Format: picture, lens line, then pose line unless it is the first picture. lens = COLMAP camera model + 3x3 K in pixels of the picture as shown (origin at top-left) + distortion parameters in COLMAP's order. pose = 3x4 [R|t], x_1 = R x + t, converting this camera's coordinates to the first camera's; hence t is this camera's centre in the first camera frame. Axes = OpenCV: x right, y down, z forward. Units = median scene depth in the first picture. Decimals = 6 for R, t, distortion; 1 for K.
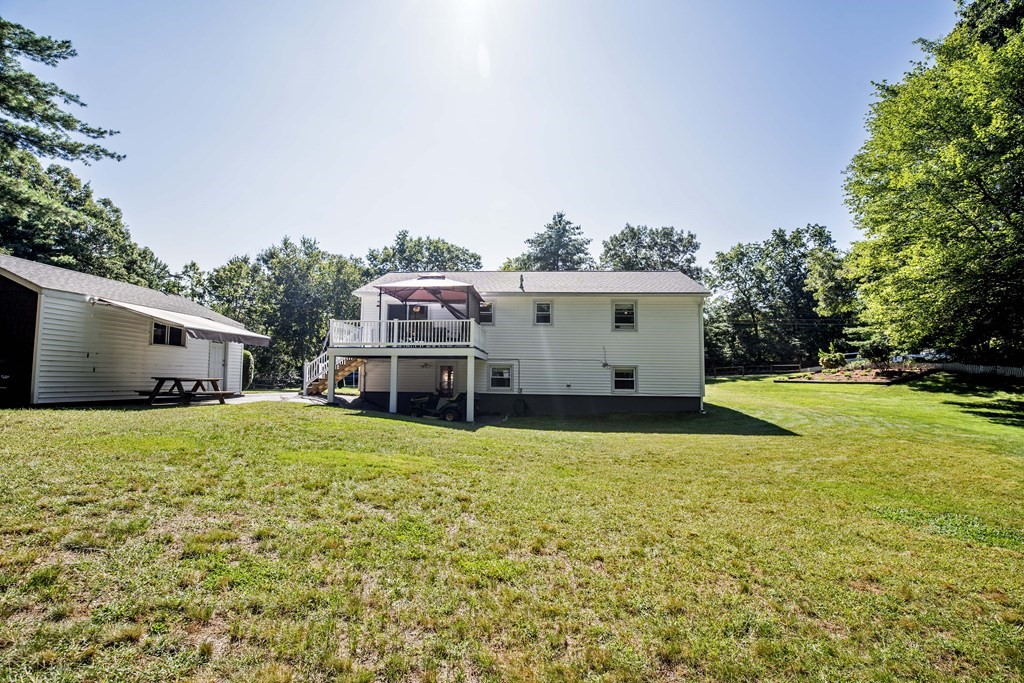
lens RADIAL K [[472.9, 0, 513.1], [0, 472.9, 345.7], [0, 0, 1]] dist [-0.028560, 0.000349]
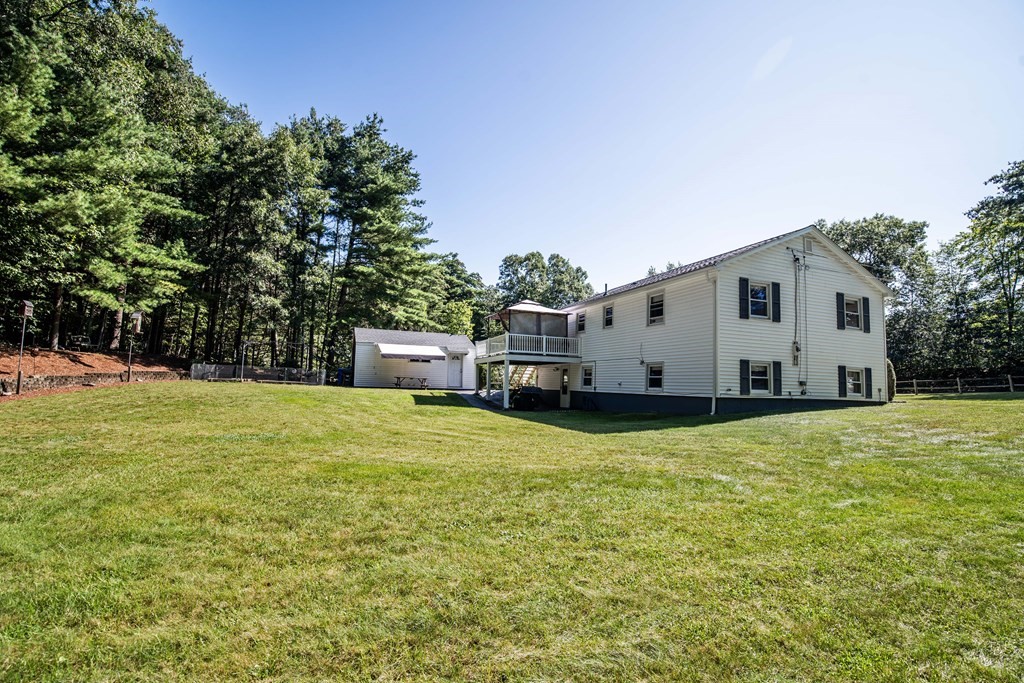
lens RADIAL K [[489.8, 0, 511.6], [0, 489.8, 346.0], [0, 0, 1]] dist [-0.030616, 0.001092]
pose [[0.408139, -0.074105, -0.909907, 0.990830], [0.044619, 0.997128, -0.061194, 0.056440], [0.911829, -0.015623, 0.410273, 0.350755]]
